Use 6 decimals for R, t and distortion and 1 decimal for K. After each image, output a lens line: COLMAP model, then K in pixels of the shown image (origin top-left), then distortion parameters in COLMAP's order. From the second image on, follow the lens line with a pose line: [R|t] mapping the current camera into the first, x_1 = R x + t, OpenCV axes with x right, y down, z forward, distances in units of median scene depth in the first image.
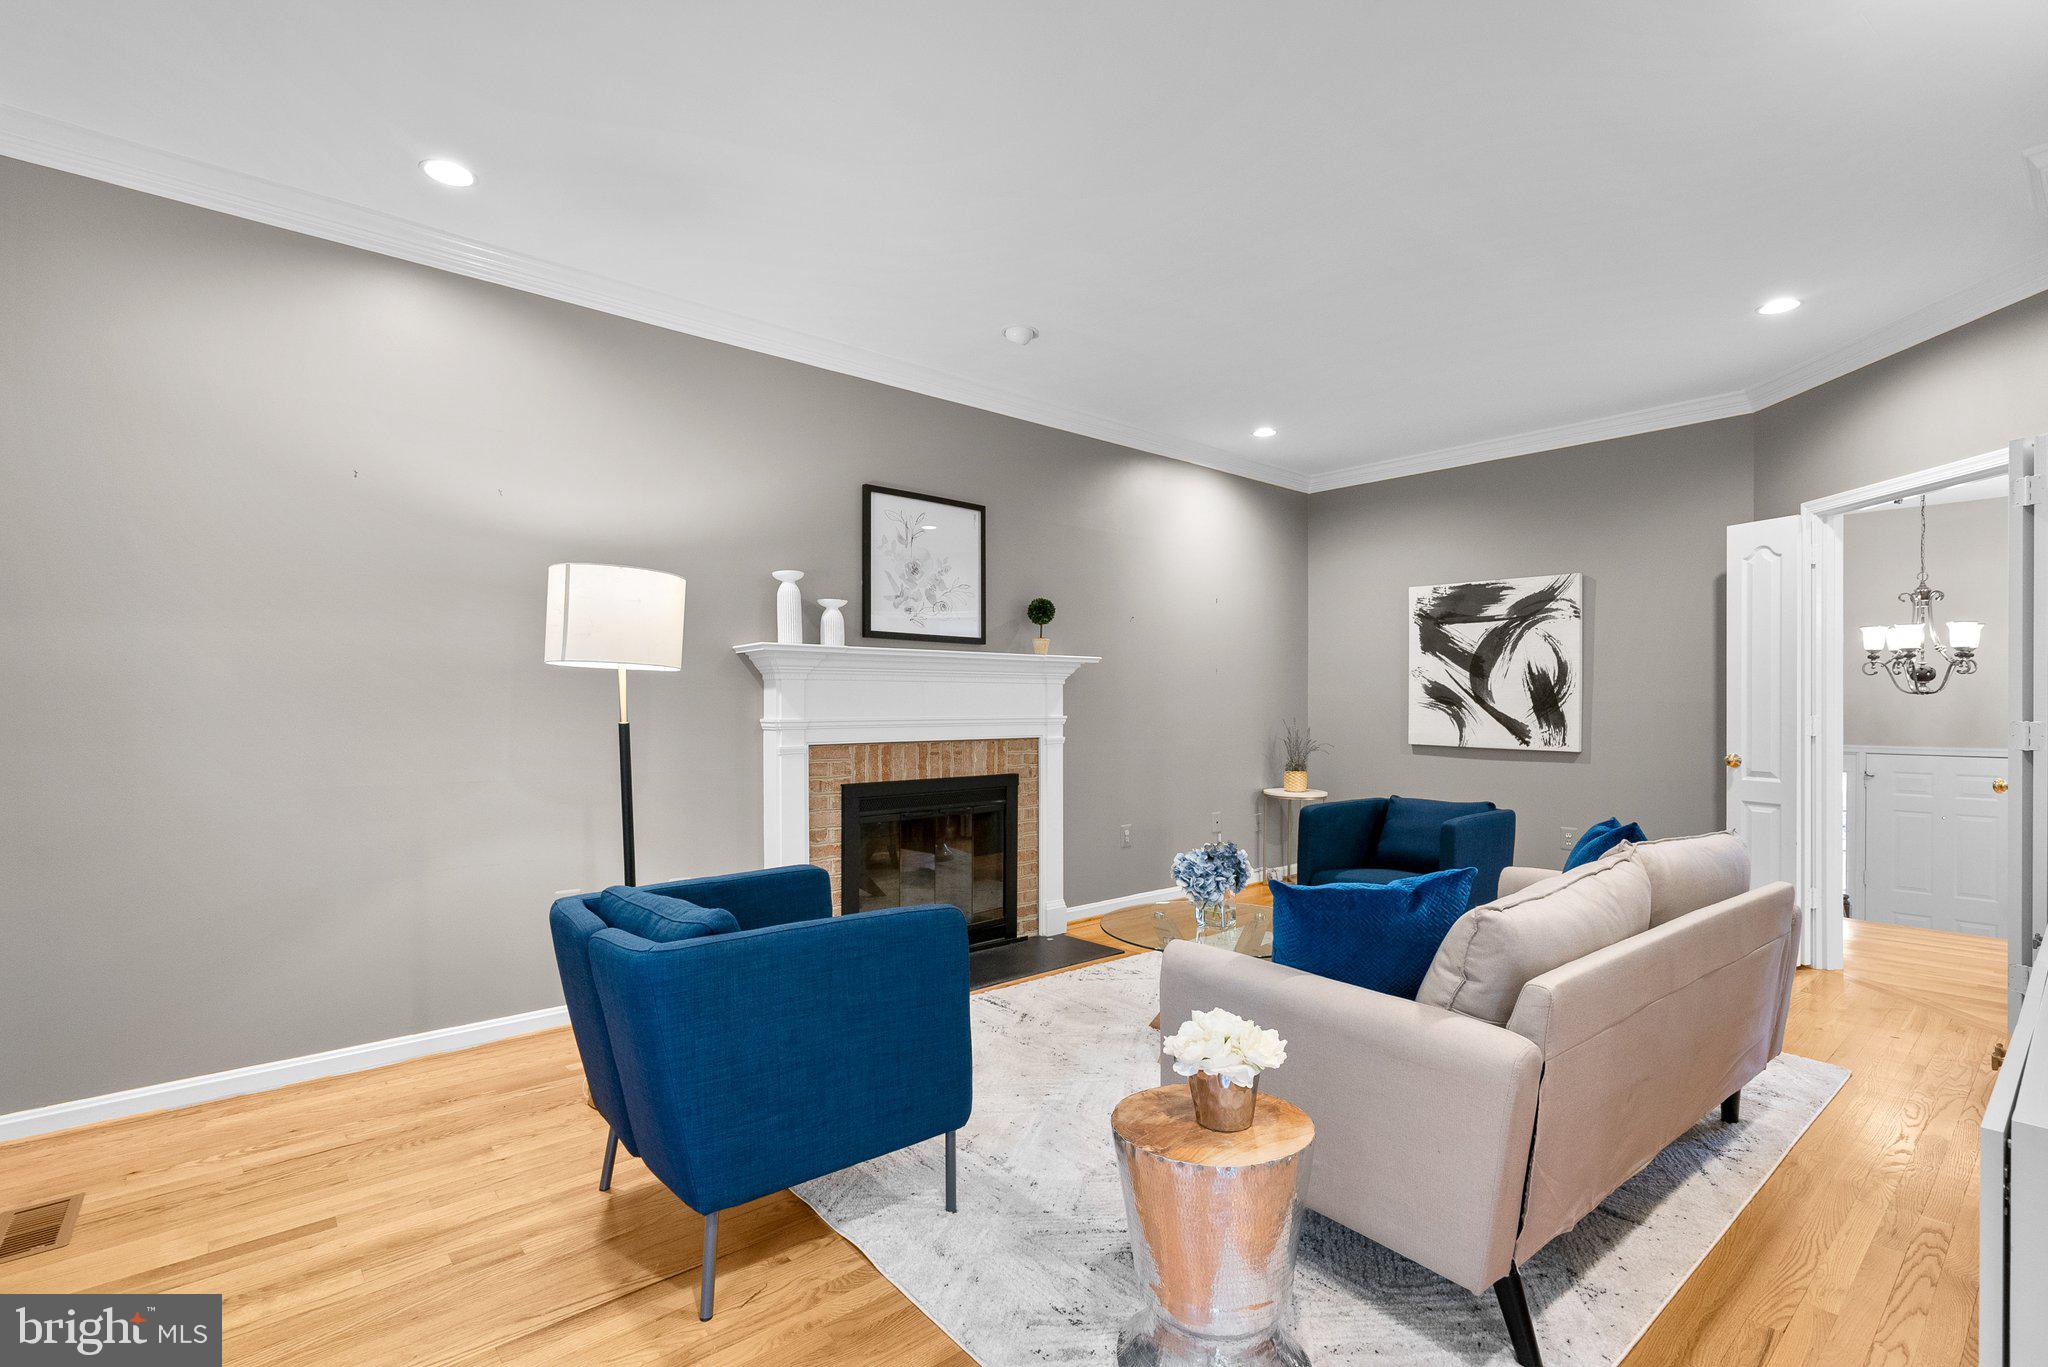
lens RADIAL K [[949.1, 0, 1038.5], [0, 949.1, 695.3], [0, 0, 1]] dist [-0.003682, 0.001584]
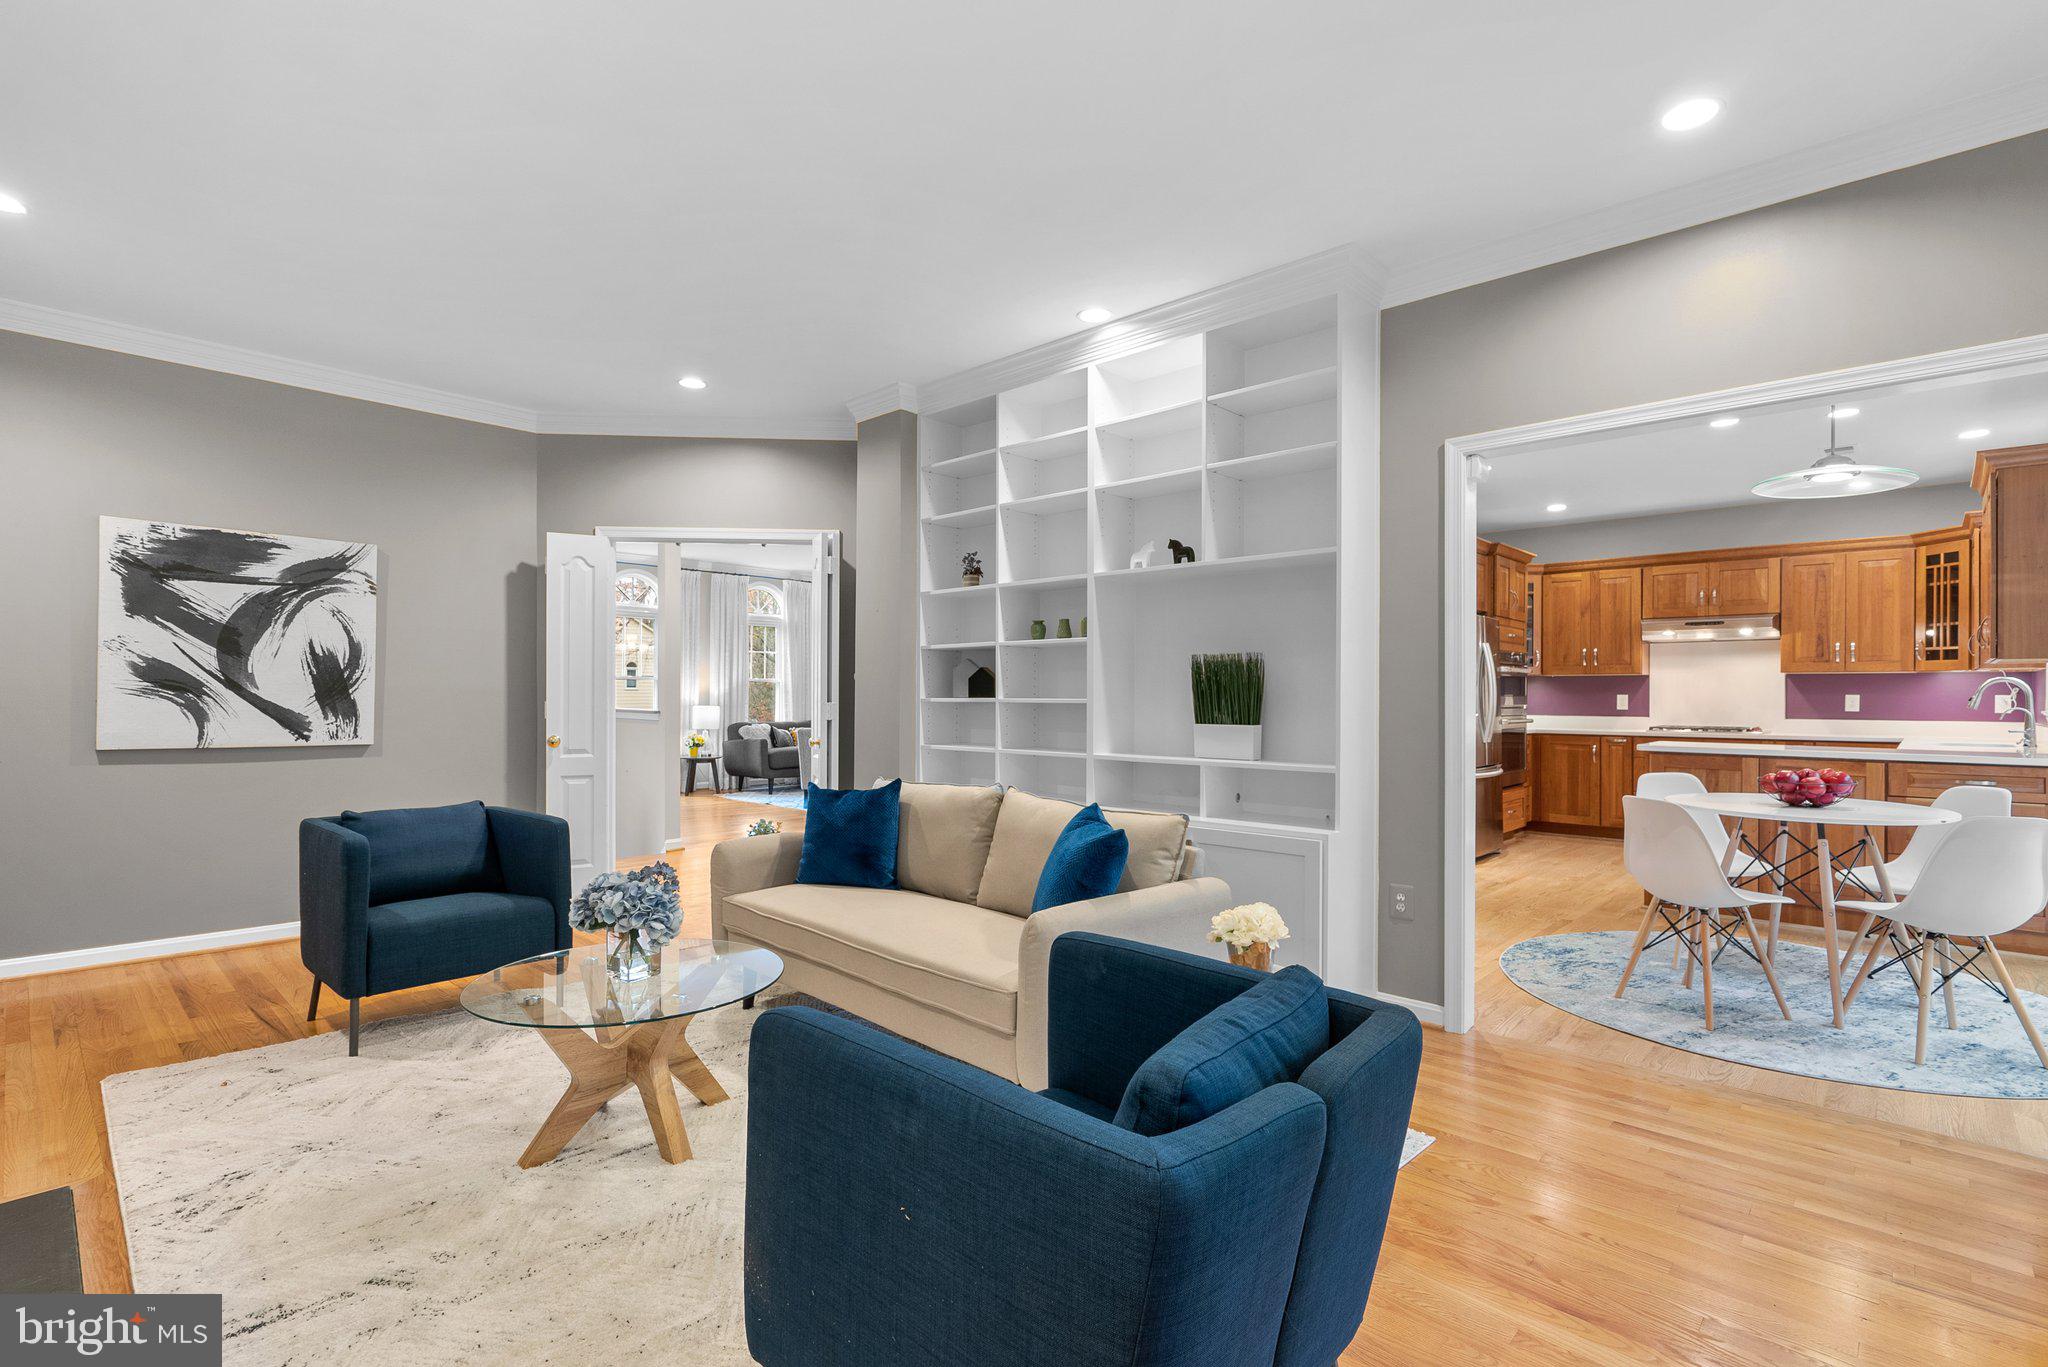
lens RADIAL K [[949.1, 0, 1042.4], [0, 949.1, 696.0], [0, 0, 1]] dist [-0.003682, 0.001584]
pose [[-0.109200, -0.006403, 0.993999, -0.374235], [-0.013768, 0.999893, 0.004928, 0.001066], [-0.993924, -0.013147, -0.109276, 0.445655]]
